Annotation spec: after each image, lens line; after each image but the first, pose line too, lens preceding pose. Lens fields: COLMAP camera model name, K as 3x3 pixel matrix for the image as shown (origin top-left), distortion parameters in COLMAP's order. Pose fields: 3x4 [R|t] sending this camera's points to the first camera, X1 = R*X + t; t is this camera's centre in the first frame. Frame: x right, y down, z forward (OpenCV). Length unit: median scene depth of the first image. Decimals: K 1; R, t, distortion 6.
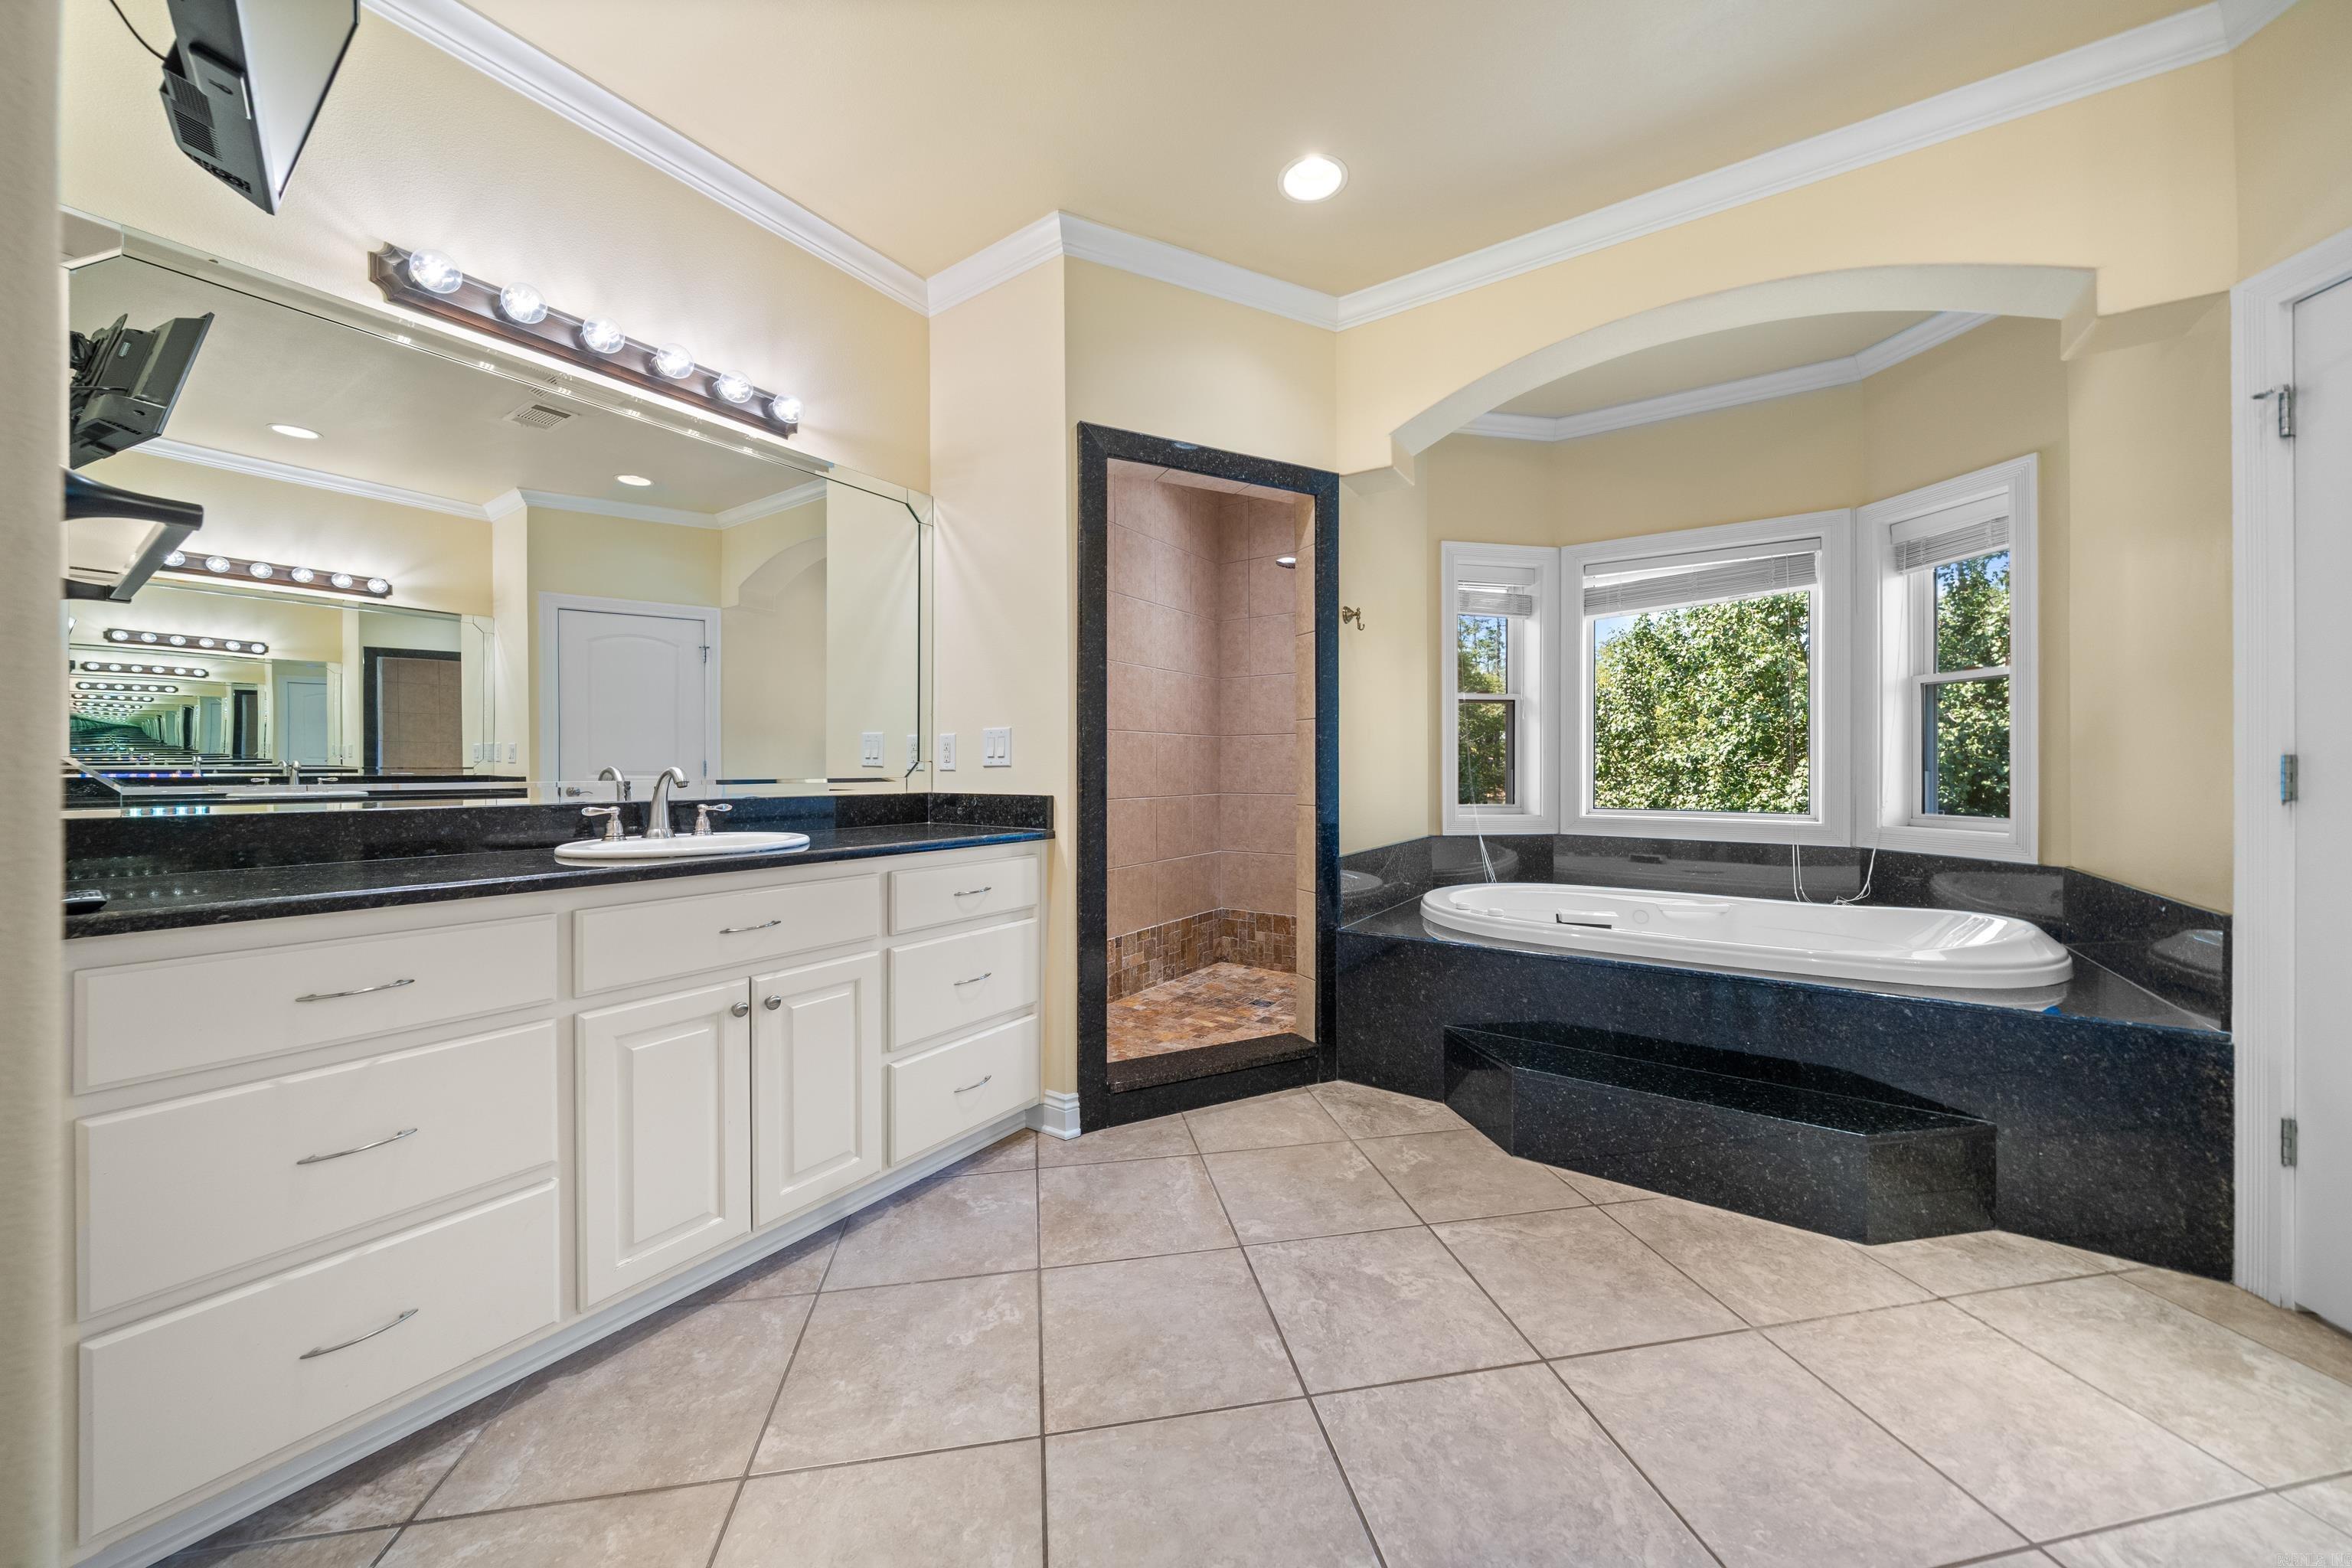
lens RADIAL K [[824.5, 0, 1177.2], [0, 824.5, 767.9], [0, 0, 1]] dist [-0.001065, -0.000089]
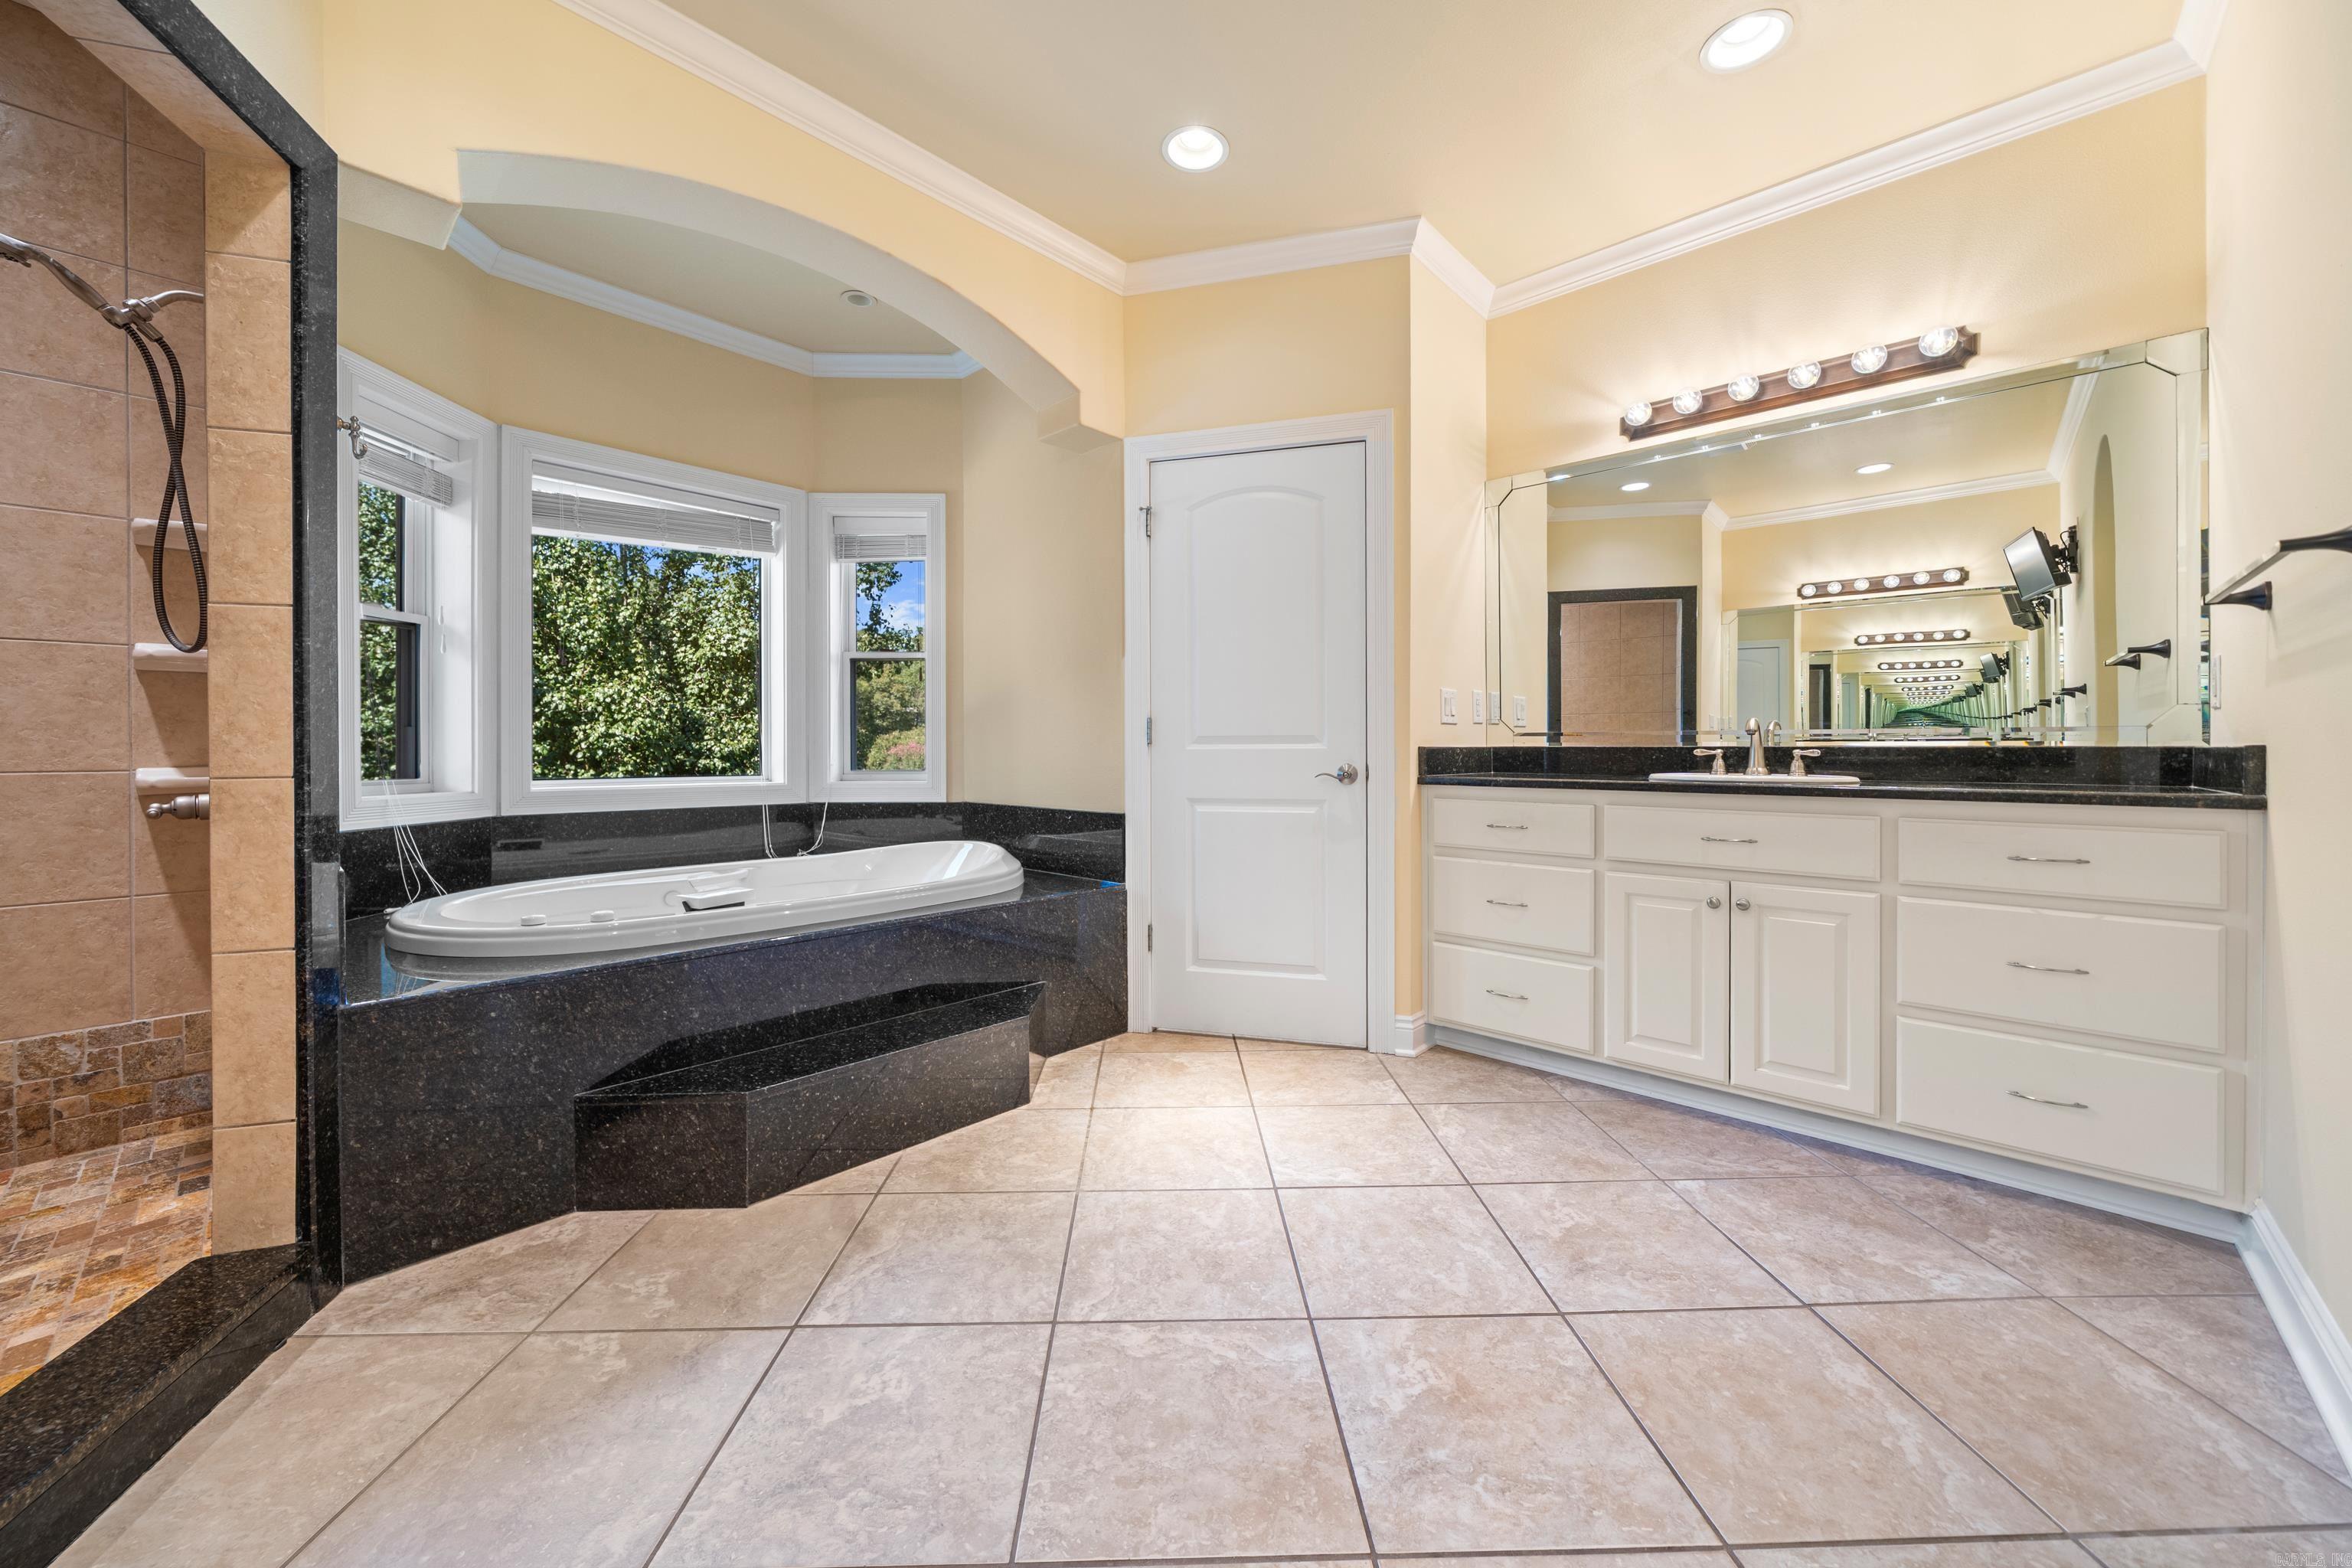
lens RADIAL K [[877.7, 0, 1183.8], [0, 877.7, 754.1], [0, 0, 1]] dist [0.000774, -0.000012]
pose [[0.147439, -0.005875, 0.989054, -0.287546], [0.002107, 0.999982, 0.005626, 0.029617], [-0.989069, 0.001254, 0.147449, 0.376733]]
